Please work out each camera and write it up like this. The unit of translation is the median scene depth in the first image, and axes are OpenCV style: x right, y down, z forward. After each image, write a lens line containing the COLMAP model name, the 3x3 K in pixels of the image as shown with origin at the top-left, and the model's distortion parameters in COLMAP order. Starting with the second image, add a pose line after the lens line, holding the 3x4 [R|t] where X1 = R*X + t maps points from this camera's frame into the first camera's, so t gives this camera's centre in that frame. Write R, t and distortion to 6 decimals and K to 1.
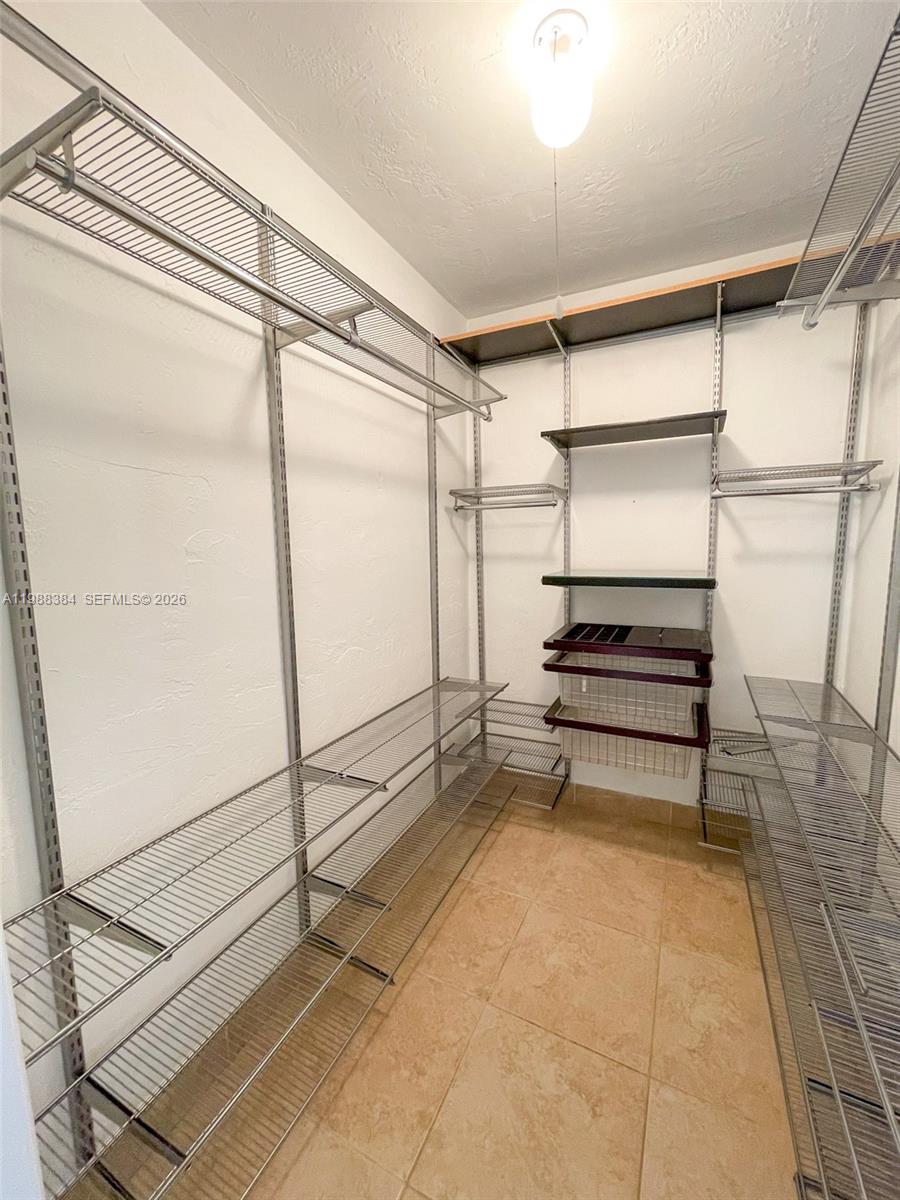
lens RADIAL K [[482.5, 0, 454.1], [0, 482.5, 599.3], [0, 0, 1]] dist [-0.002959, 0.001602]
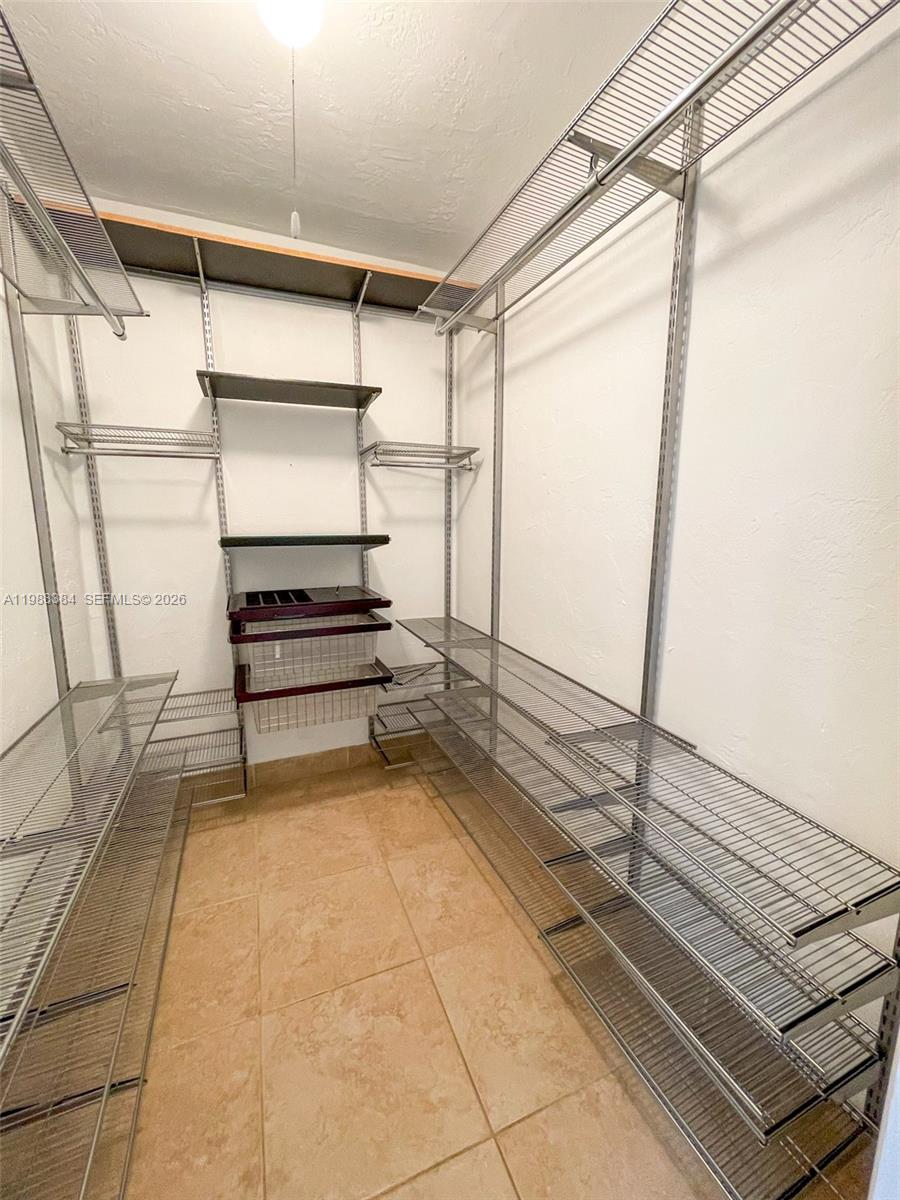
lens RADIAL K [[482.5, 0, 450.2], [0, 482.5, 597.9], [0, 0, 1]] dist [-0.002959, 0.001602]
pose [[0.663356, -0.101795, 0.741348, -0.185926], [0.082084, 0.994624, 0.063124, 0.037360], [-0.743788, 0.018979, 0.668146, 0.095289]]
